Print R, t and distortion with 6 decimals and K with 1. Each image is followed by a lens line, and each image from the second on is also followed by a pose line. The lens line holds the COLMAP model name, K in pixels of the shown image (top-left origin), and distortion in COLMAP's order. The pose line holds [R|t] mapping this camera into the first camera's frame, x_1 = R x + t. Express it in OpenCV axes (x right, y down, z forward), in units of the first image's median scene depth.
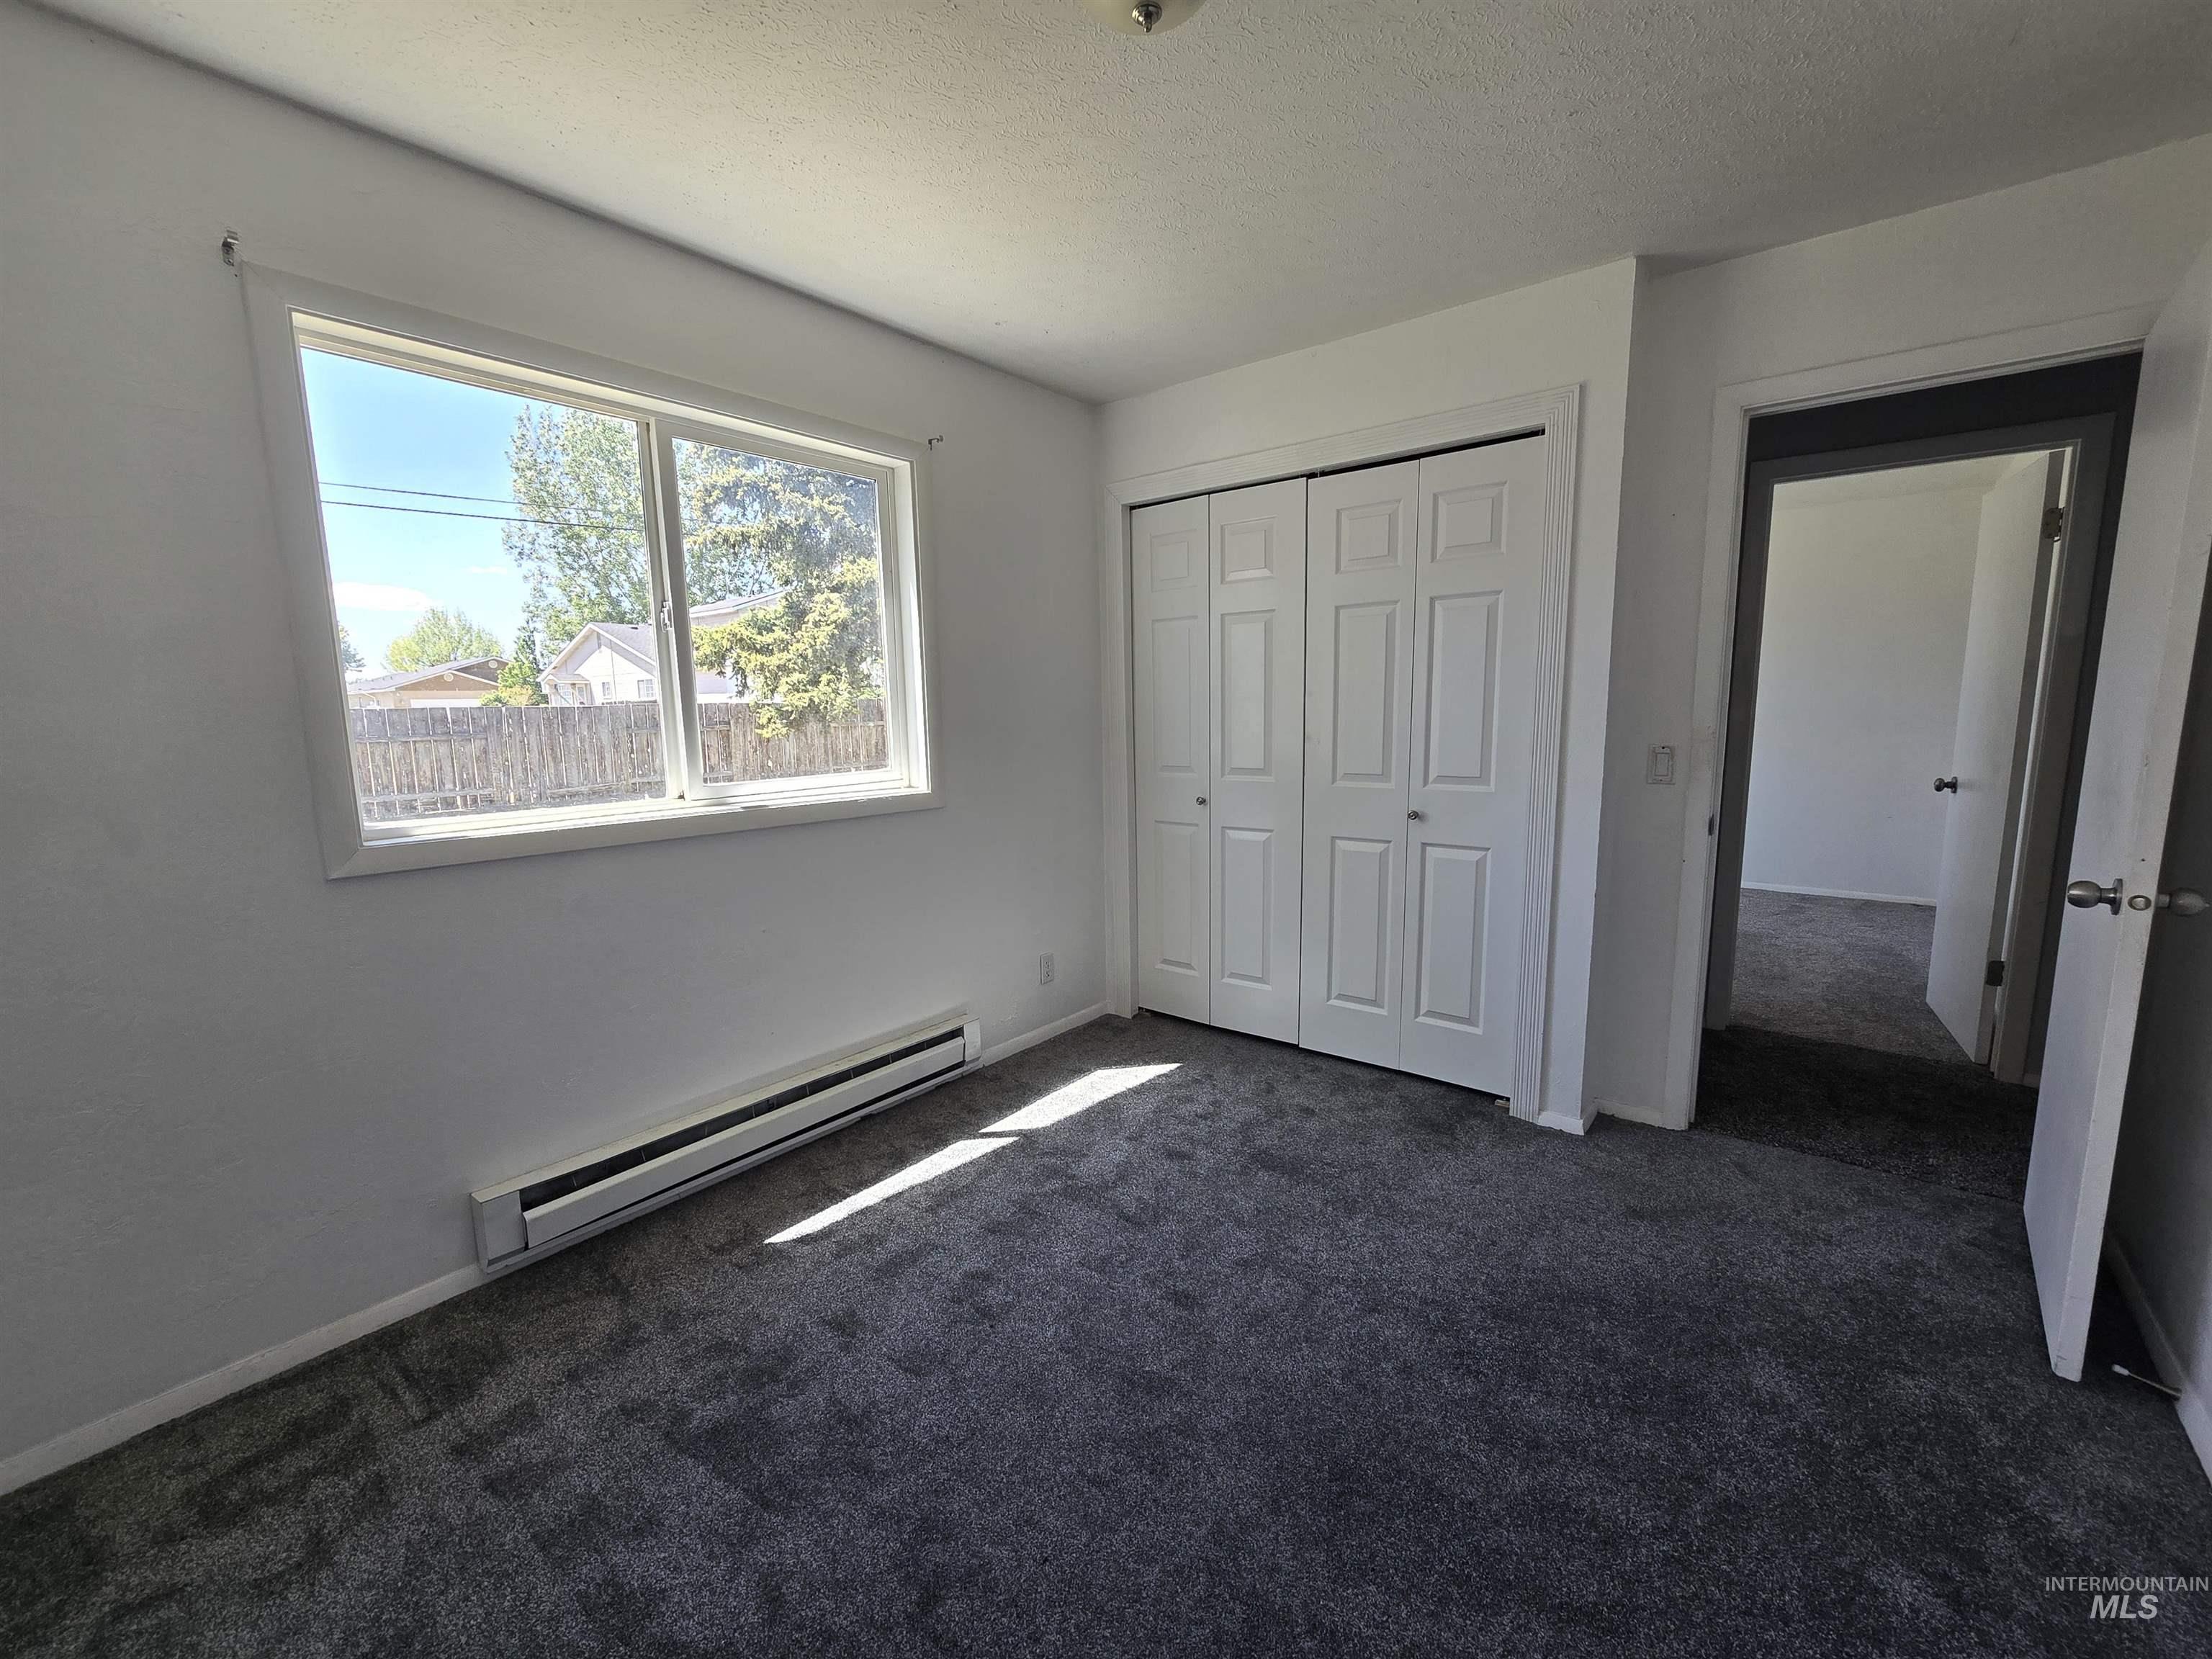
lens RADIAL K [[912.9, 0, 1114.5], [0, 912.9, 832.7], [0, 0, 1]] dist [-0.003889, 0.001271]
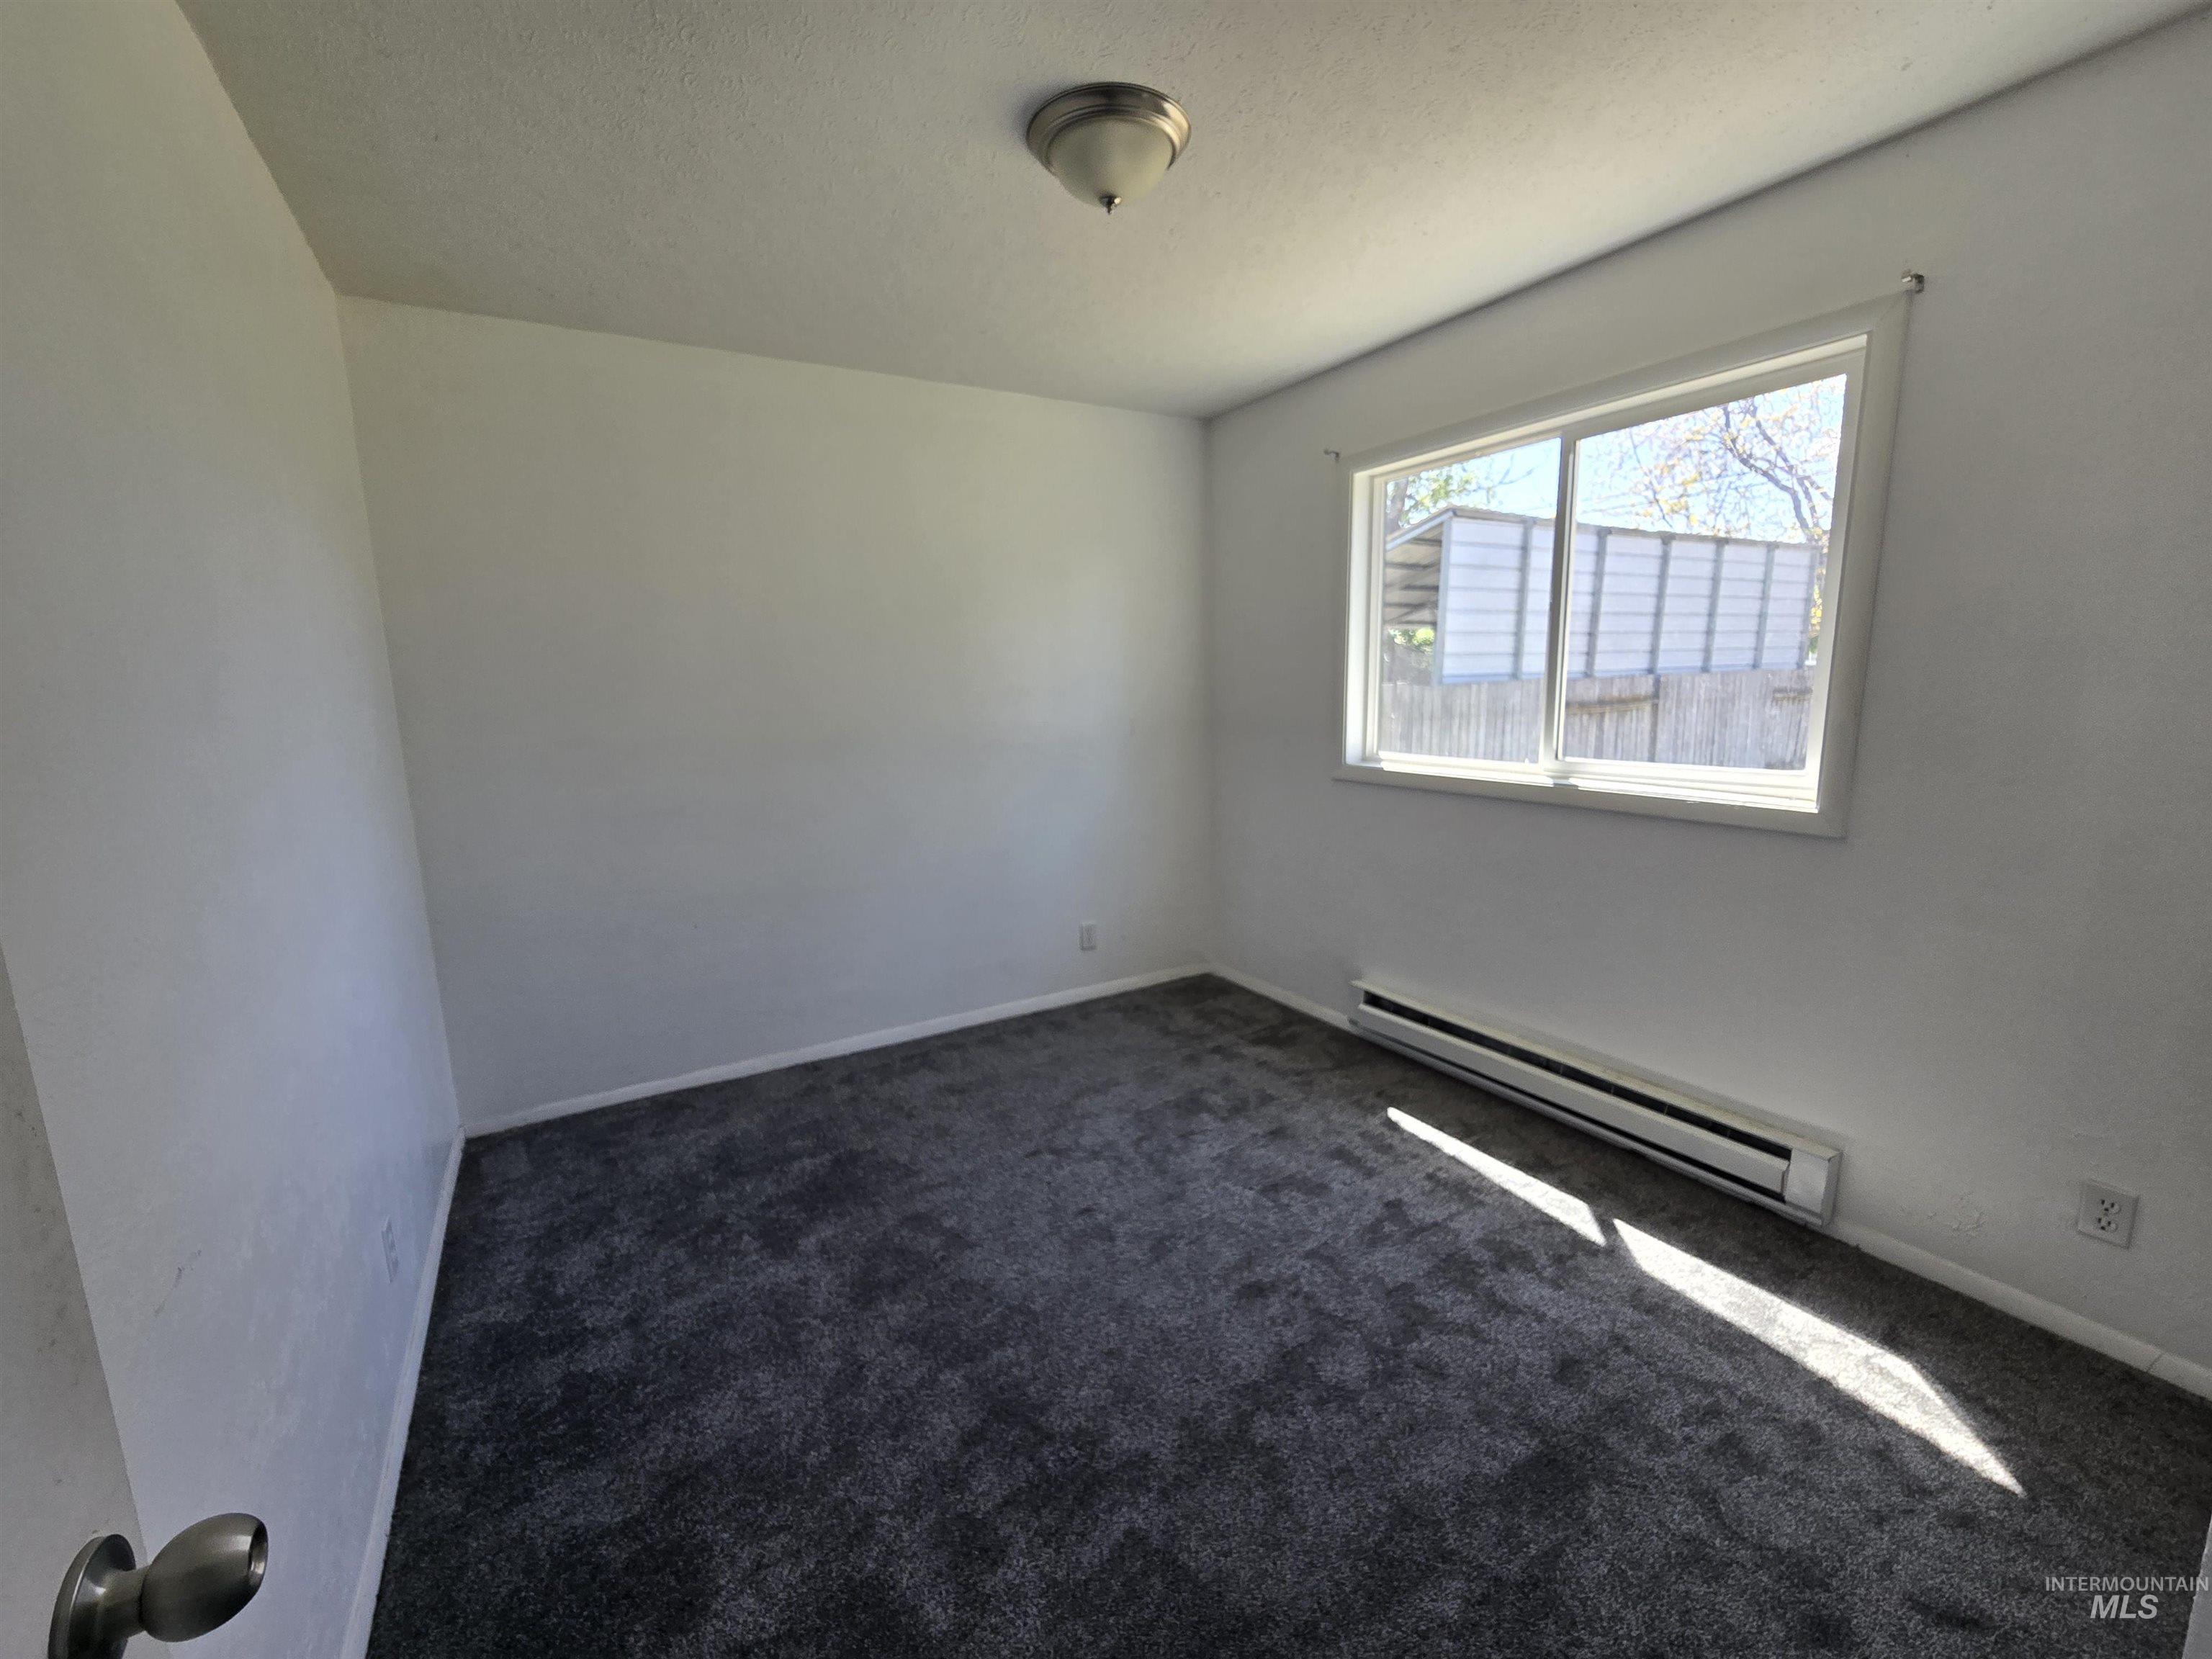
lens RADIAL K [[912.9, 0, 1103.1], [0, 912.9, 832.9], [0, 0, 1]] dist [-0.003889, 0.001271]
pose [[-0.356517, 0.174597, -0.917830, 0.712266], [-0.106887, 0.968311, 0.225718, -0.142649], [0.928155, 0.178576, -0.326557, 0.794605]]
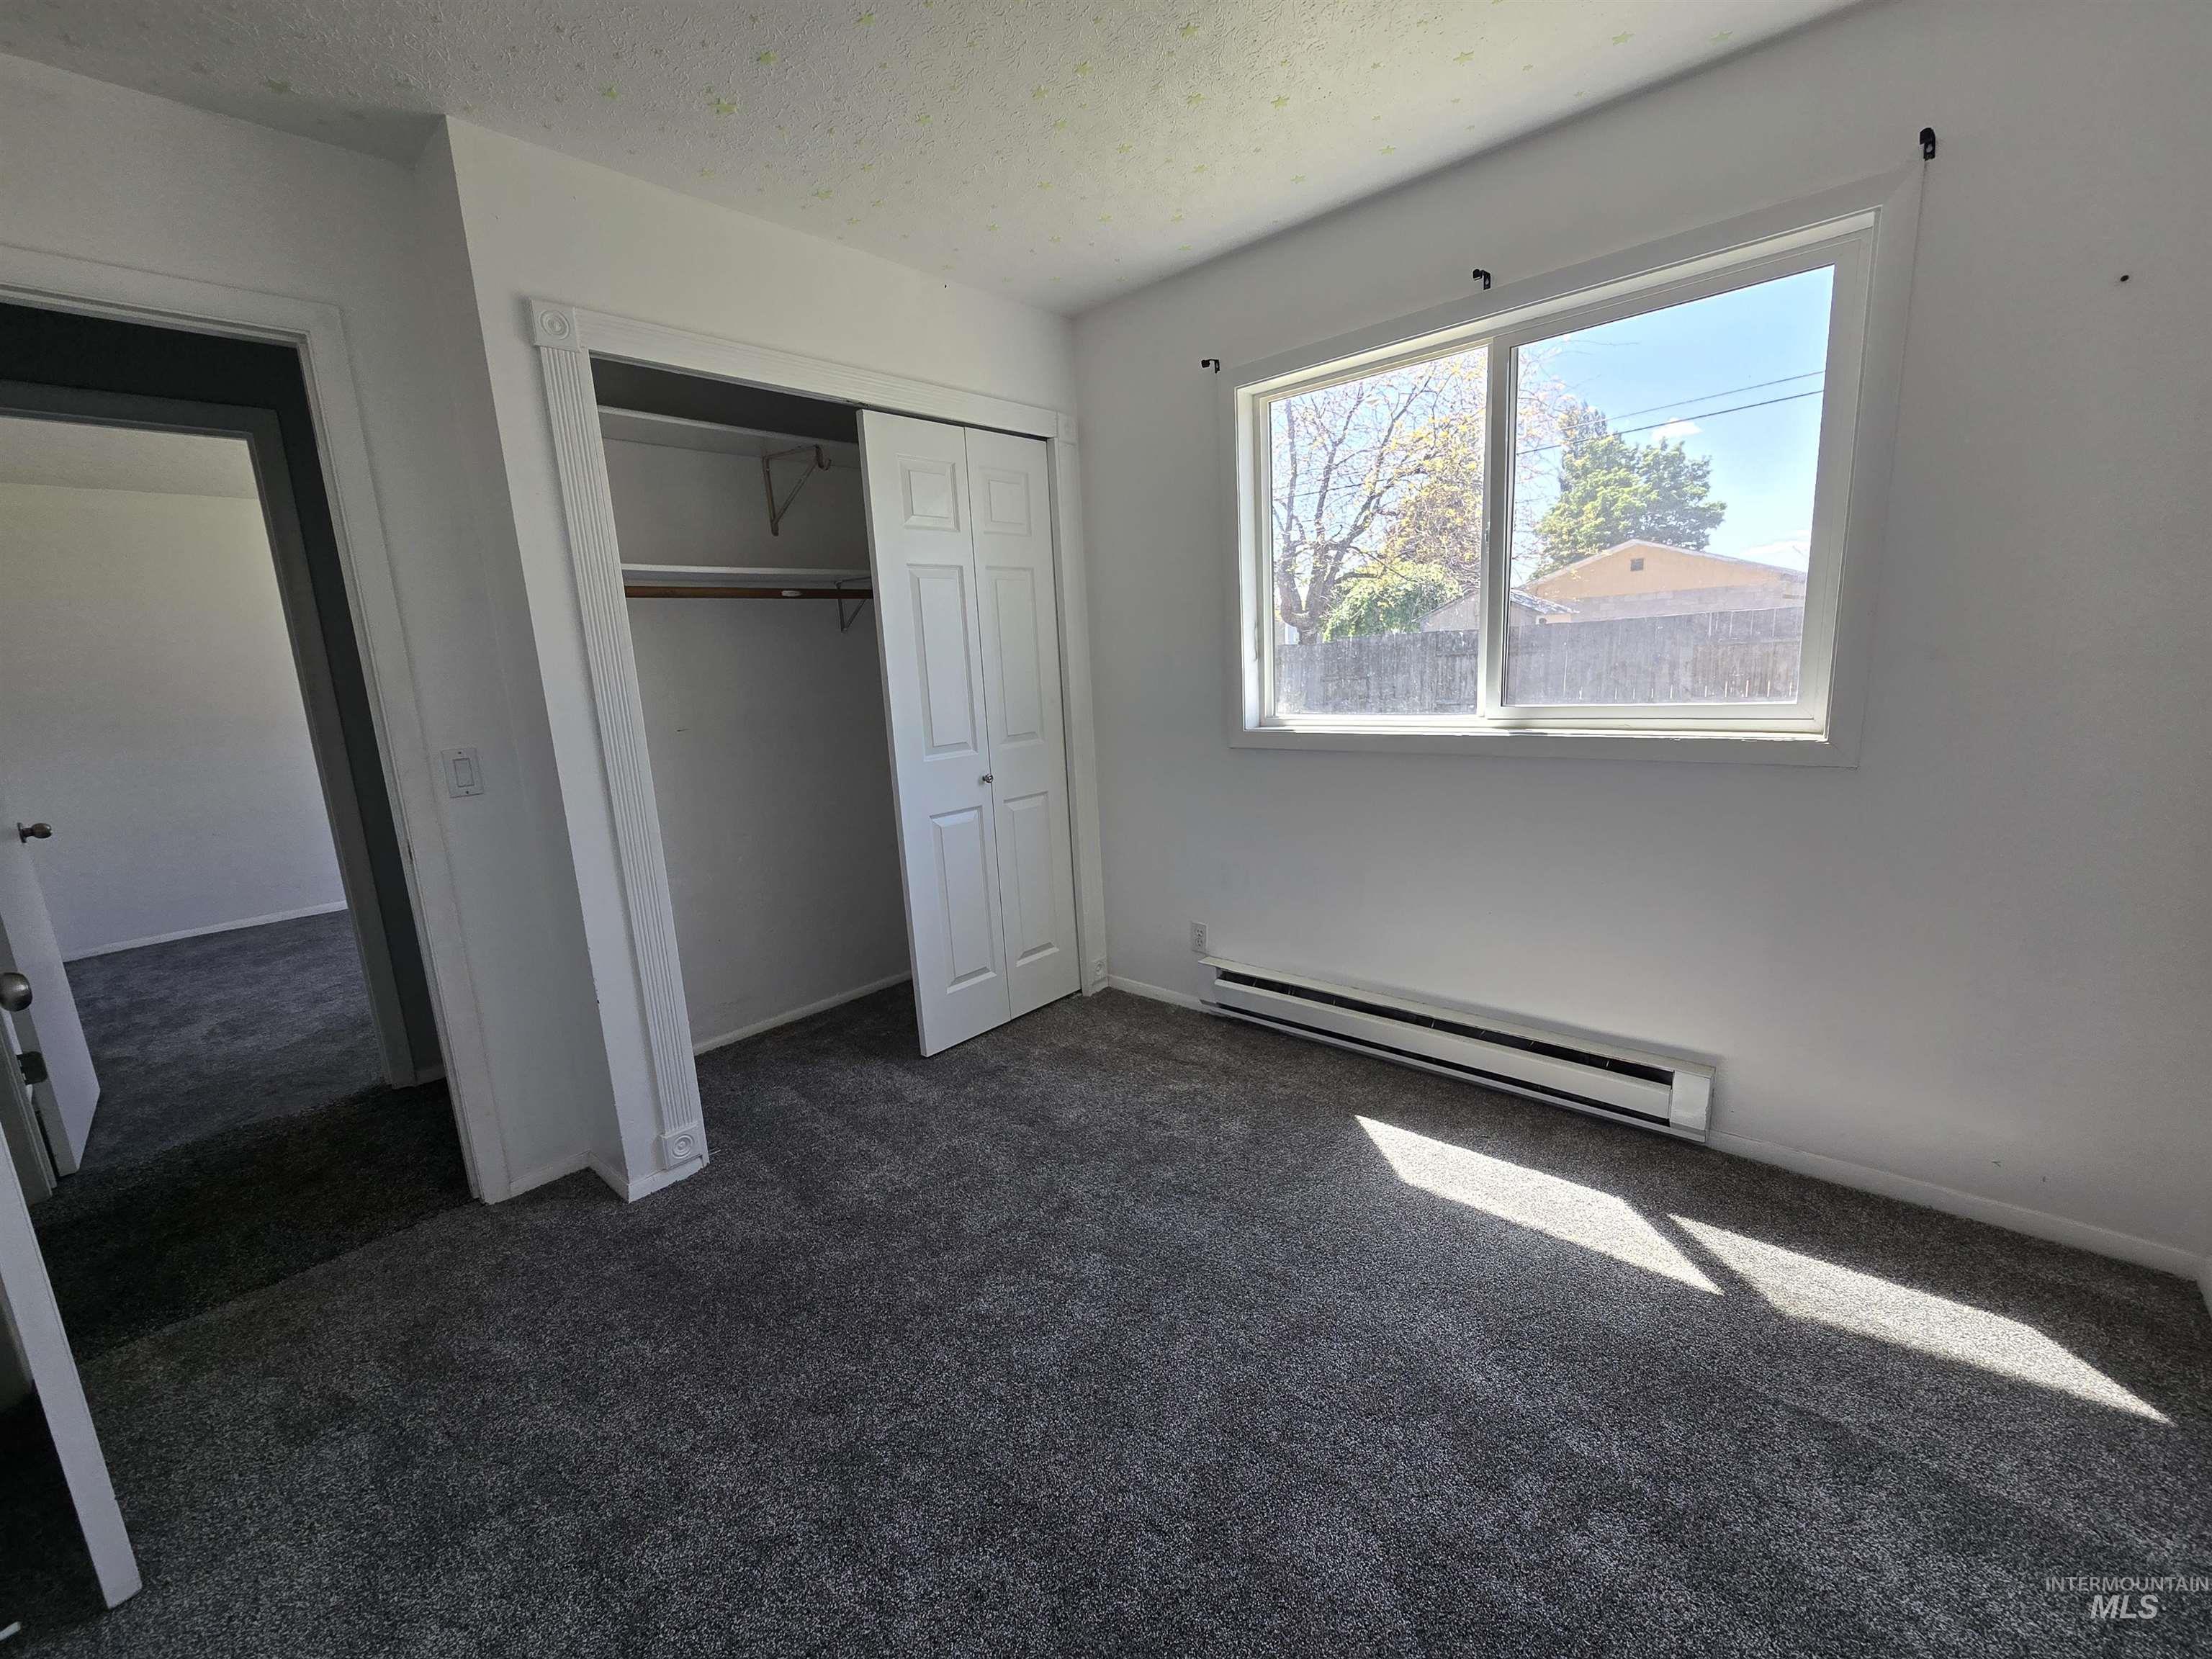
lens RADIAL K [[912.9, 0, 1093.5], [0, 912.9, 817.0], [0, 0, 1]] dist [-0.003889, 0.001271]
pose [[-0.067147, 0.208245, -0.975769, 0.595034], [-0.073160, 0.974316, 0.212970, -0.117496], [0.995057, 0.085688, -0.050188, 0.642271]]
